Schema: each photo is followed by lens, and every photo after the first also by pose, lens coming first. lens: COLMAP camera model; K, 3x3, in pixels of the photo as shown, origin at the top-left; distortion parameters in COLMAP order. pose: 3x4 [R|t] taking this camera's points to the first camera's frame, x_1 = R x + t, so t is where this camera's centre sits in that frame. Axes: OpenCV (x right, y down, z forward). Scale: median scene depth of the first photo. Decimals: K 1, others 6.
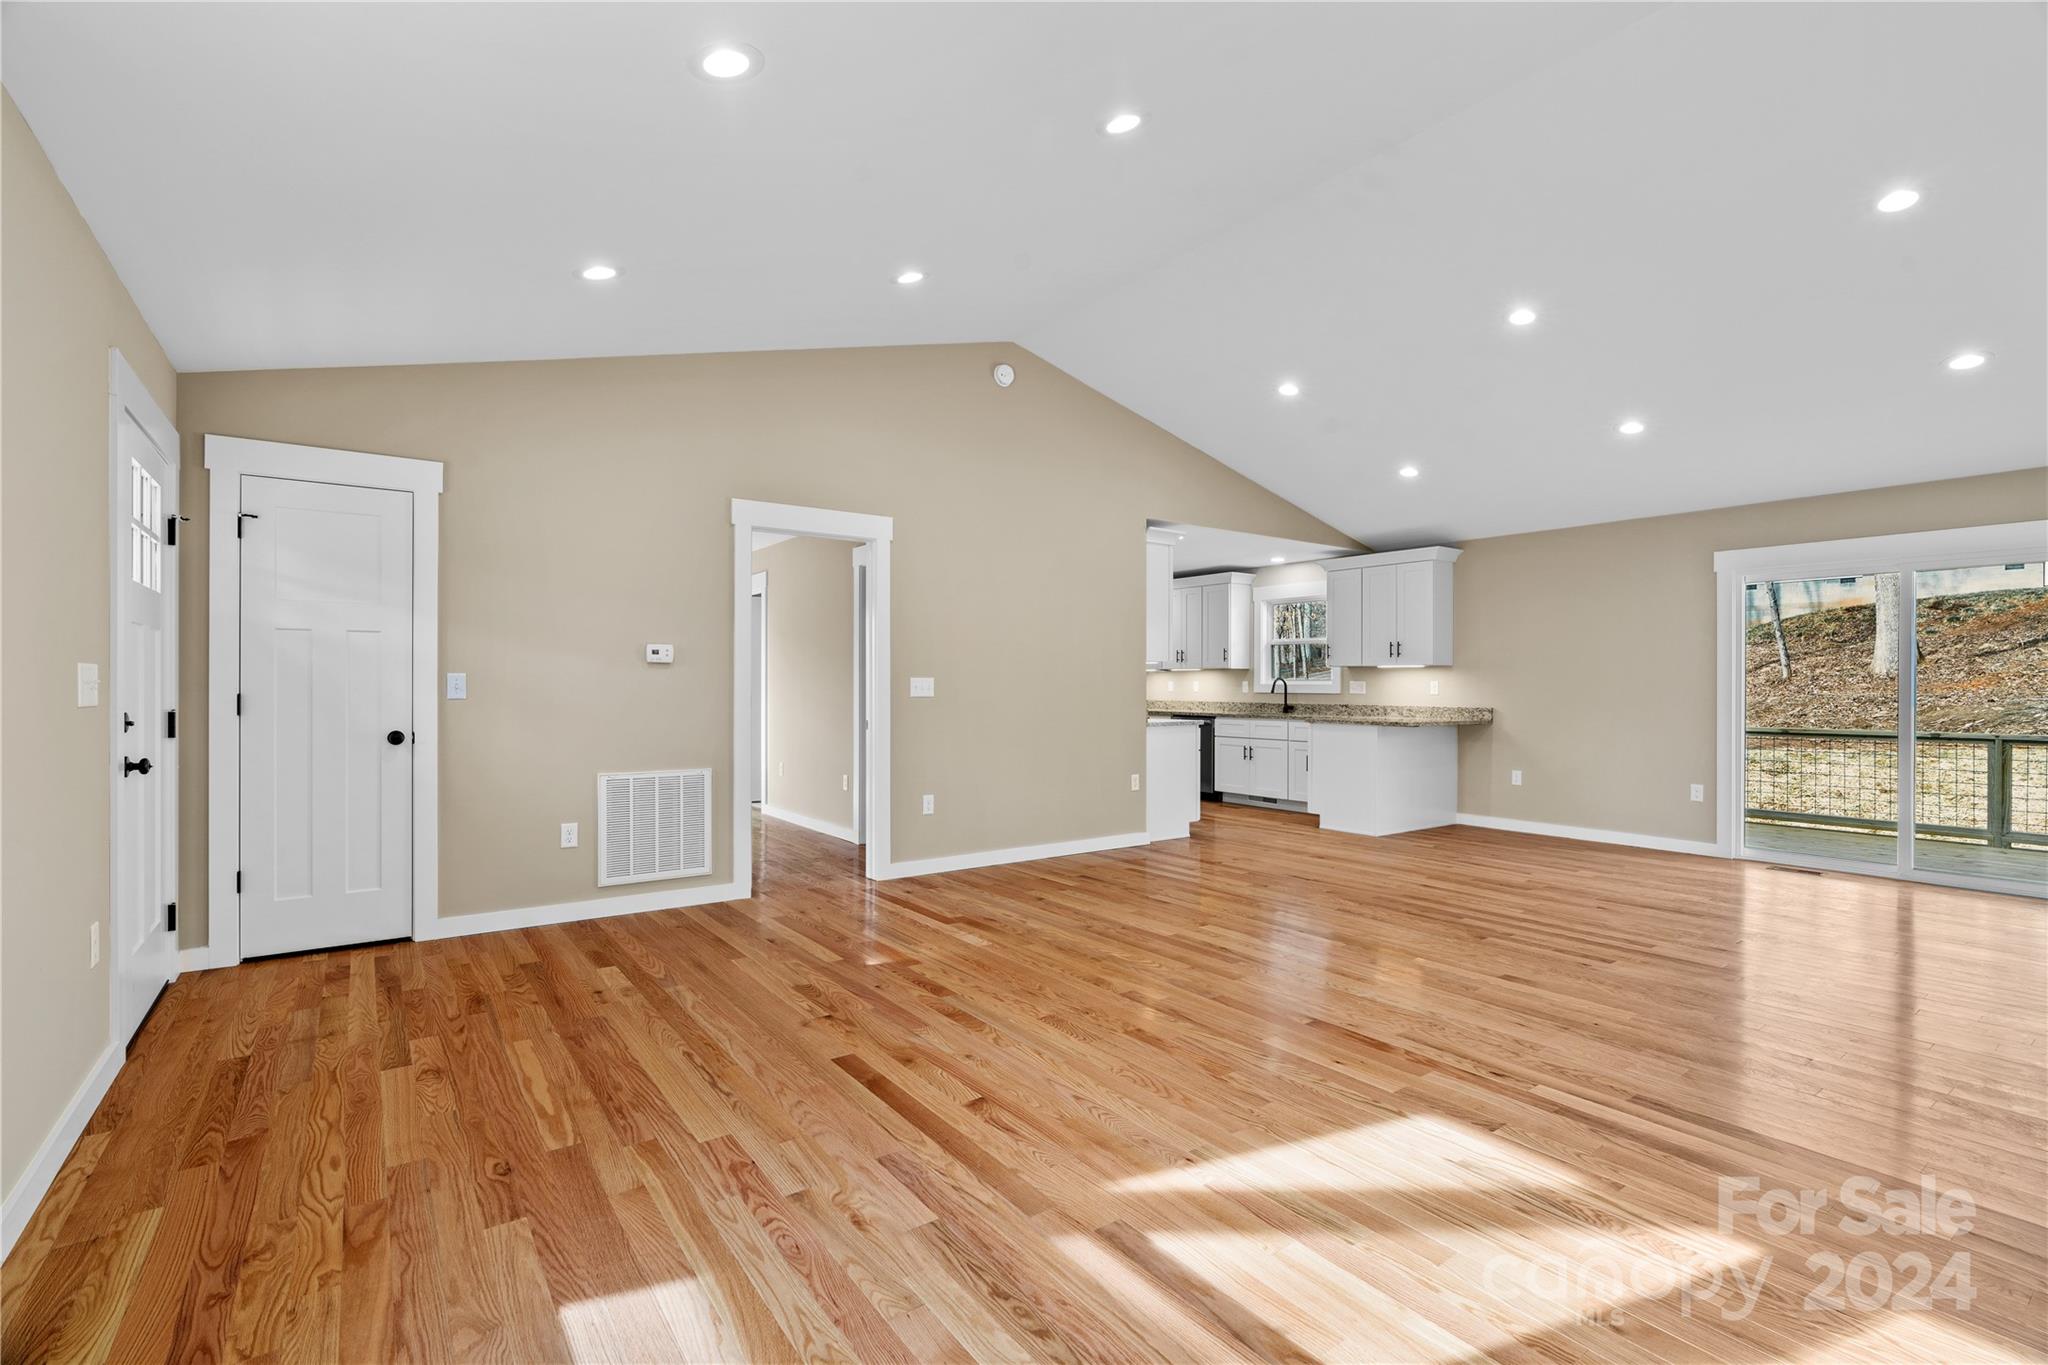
lens RADIAL K [[910.6, 0, 1017.4], [0, 910.6, 681.8], [0, 0, 1]] dist [-0.012073, 0.000393]
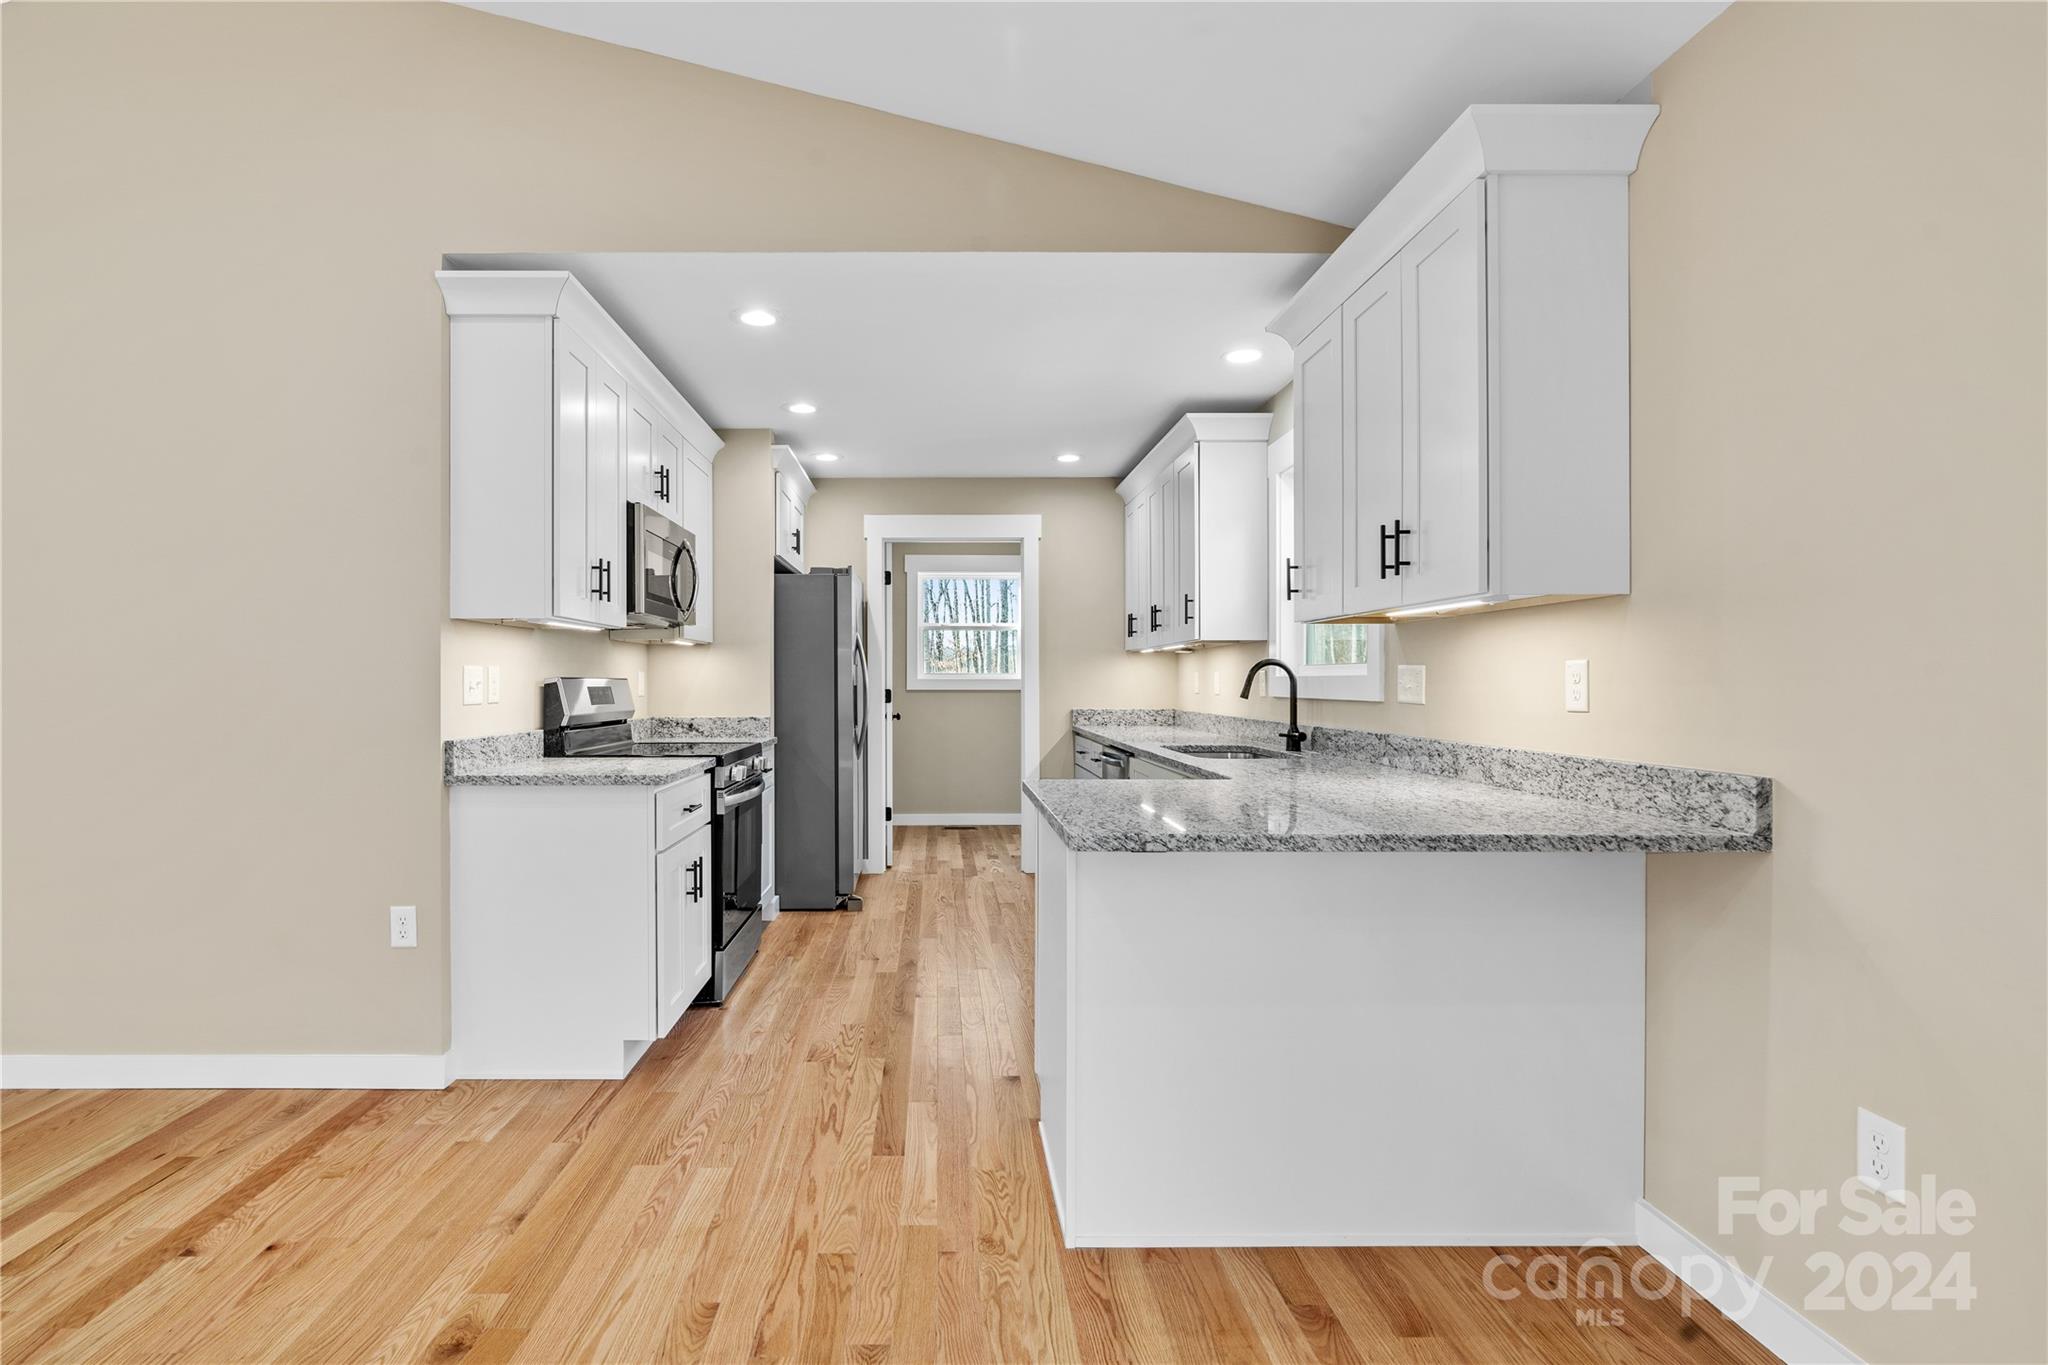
lens RADIAL K [[955.1, 0, 949.3], [0, 955.1, 680.4], [0, 0, 1]] dist [0.000722, 0.000325]
pose [[0.820977, -0.003751, -0.570949, 0.665239], [0.003817, 0.999992, -0.001082, 0.007382], [0.570949, -0.001290, 0.820985, 0.951842]]
